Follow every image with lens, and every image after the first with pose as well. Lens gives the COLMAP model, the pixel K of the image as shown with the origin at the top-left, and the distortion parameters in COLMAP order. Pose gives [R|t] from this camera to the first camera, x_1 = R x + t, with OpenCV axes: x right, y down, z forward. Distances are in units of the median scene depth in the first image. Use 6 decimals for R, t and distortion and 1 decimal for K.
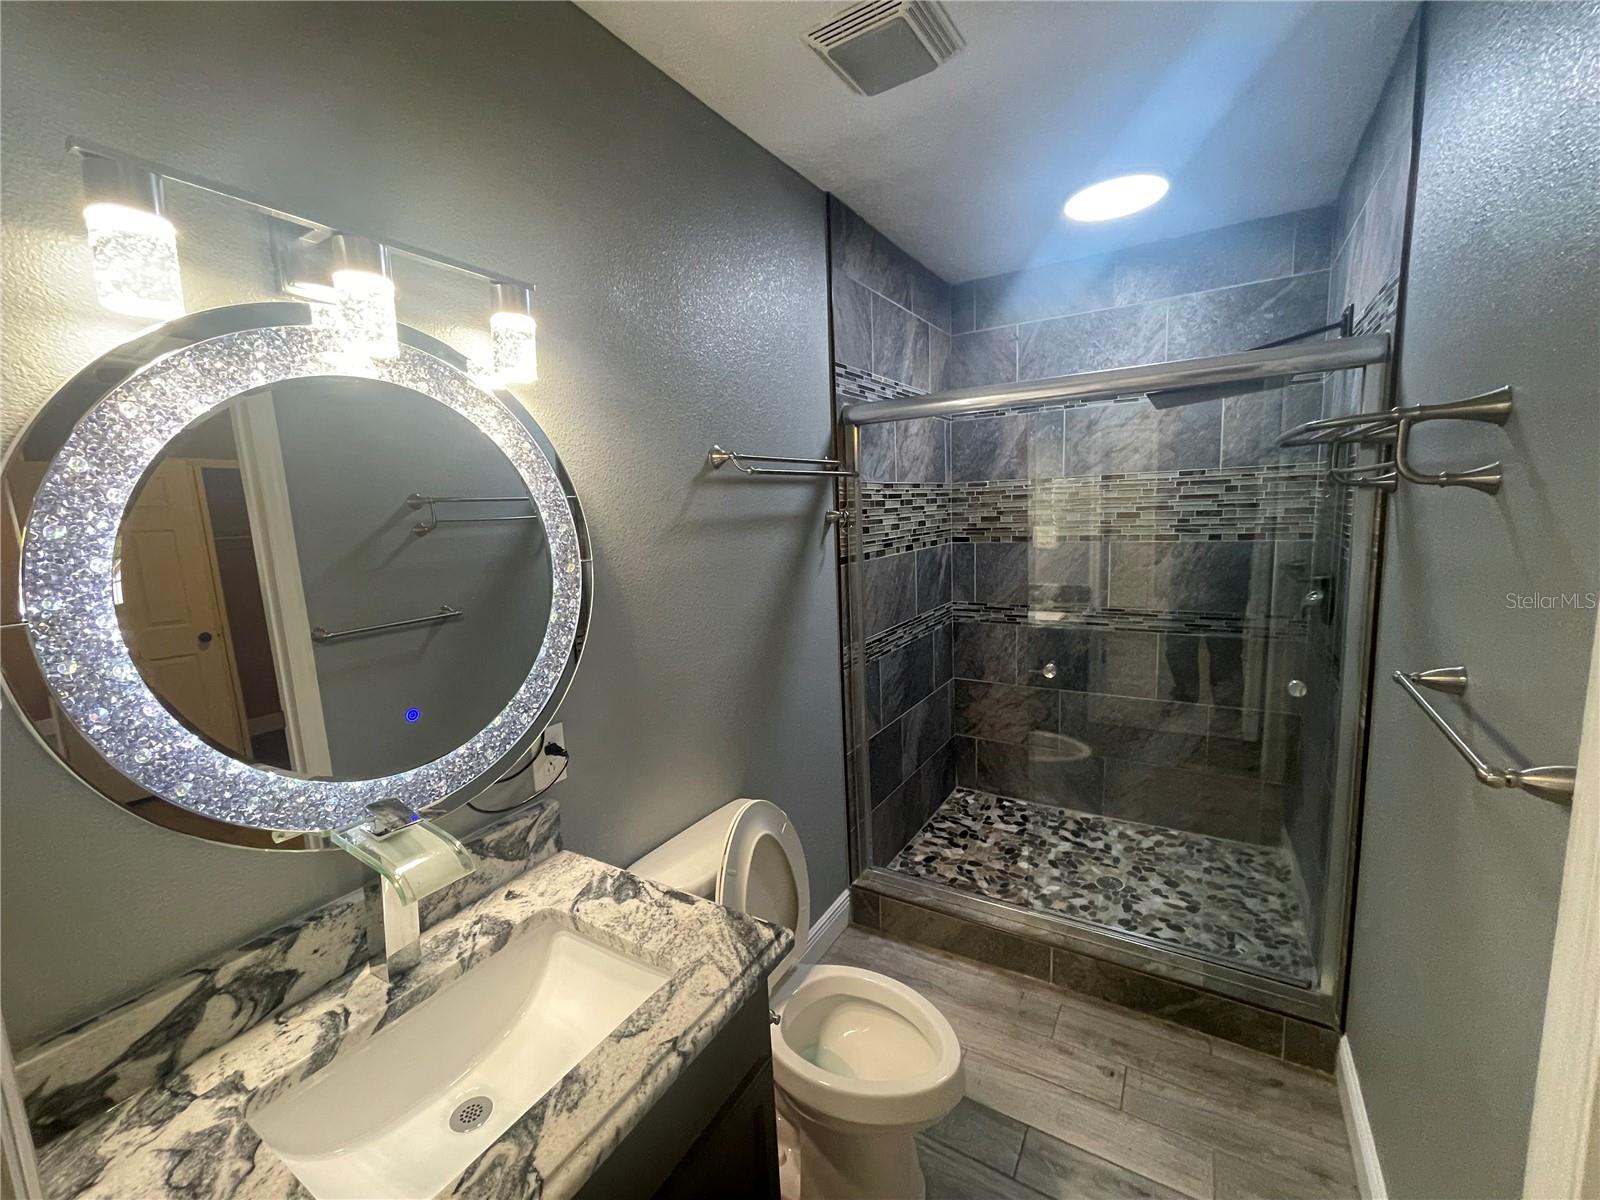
lens RADIAL K [[655.7, 0, 791.1], [0, 655.7, 599.2], [0, 0, 1]] dist [-0.002137, 0.000556]
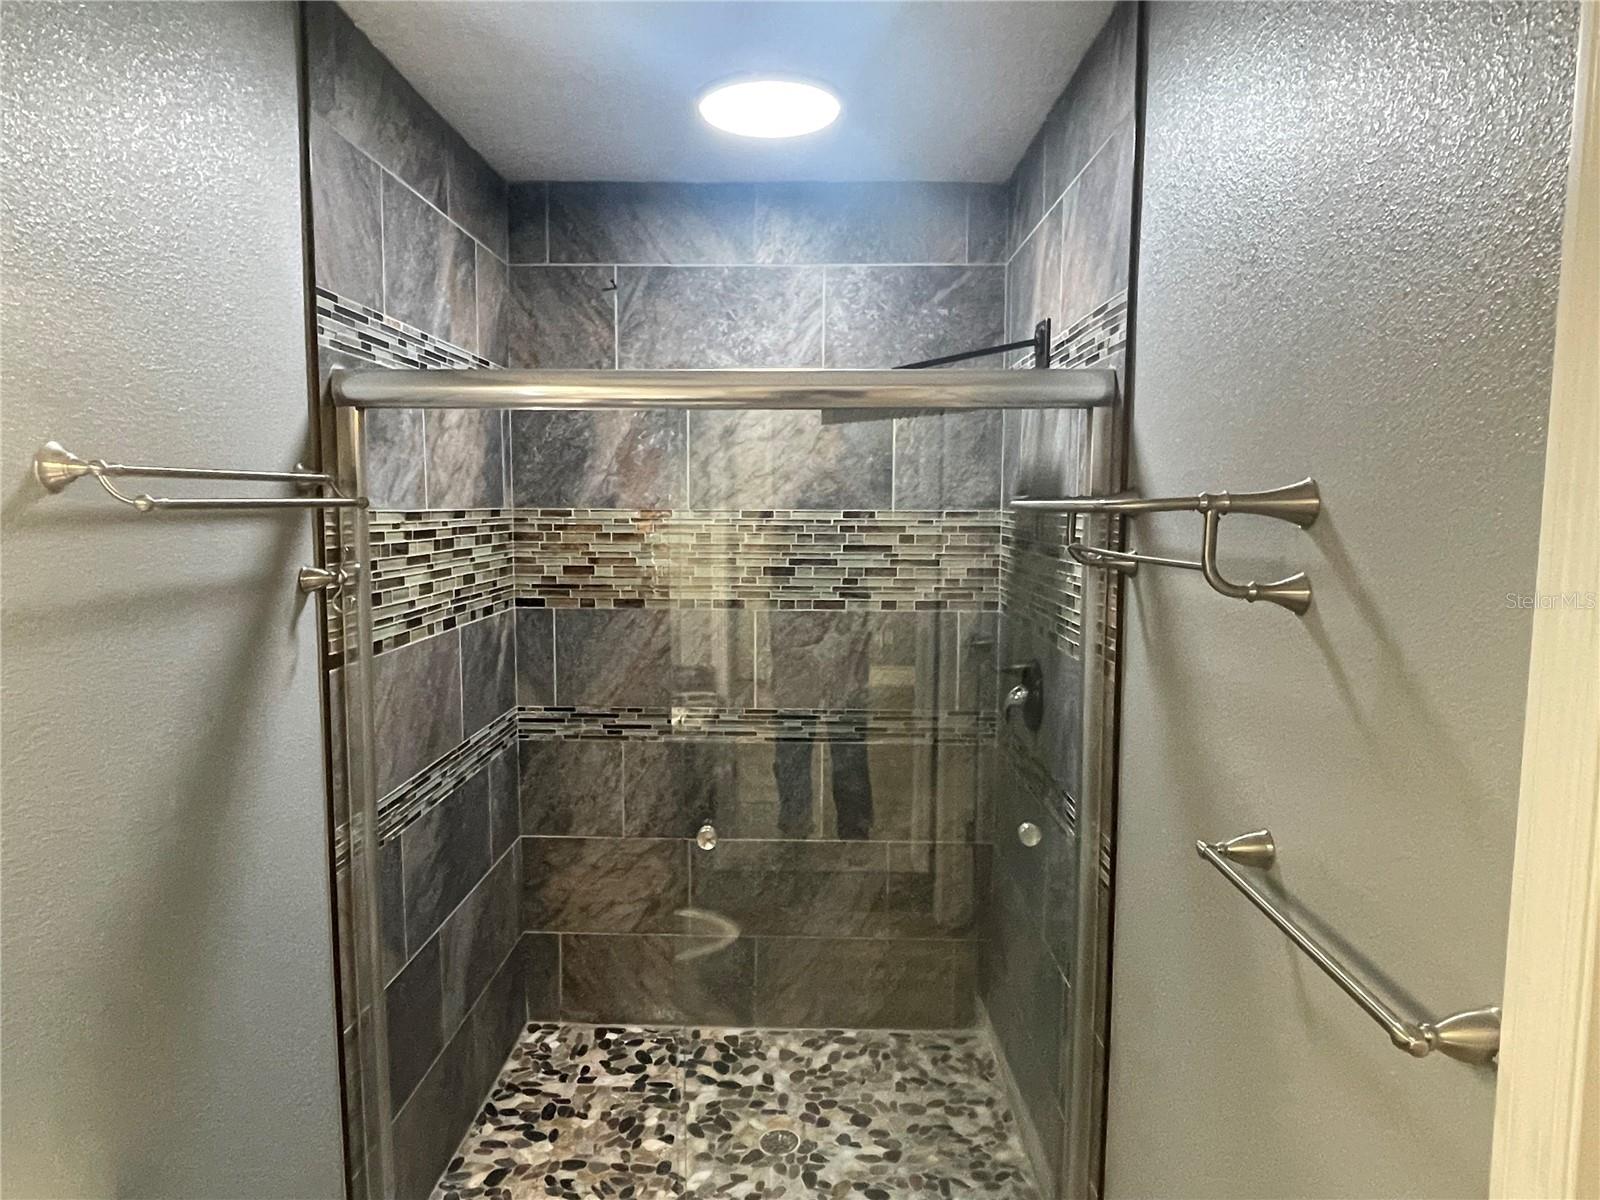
lens RADIAL K [[1036.5, 0, 784.5], [0, 1036.5, 603.5], [0, 0, 1]] dist [0.002429, -0.010710]
pose [[0.859588, -0.002272, 0.510982, -0.028275], [0.031157, 0.998363, -0.047974, -0.045057], [-0.510037, 0.057159, 0.858251, 0.086879]]
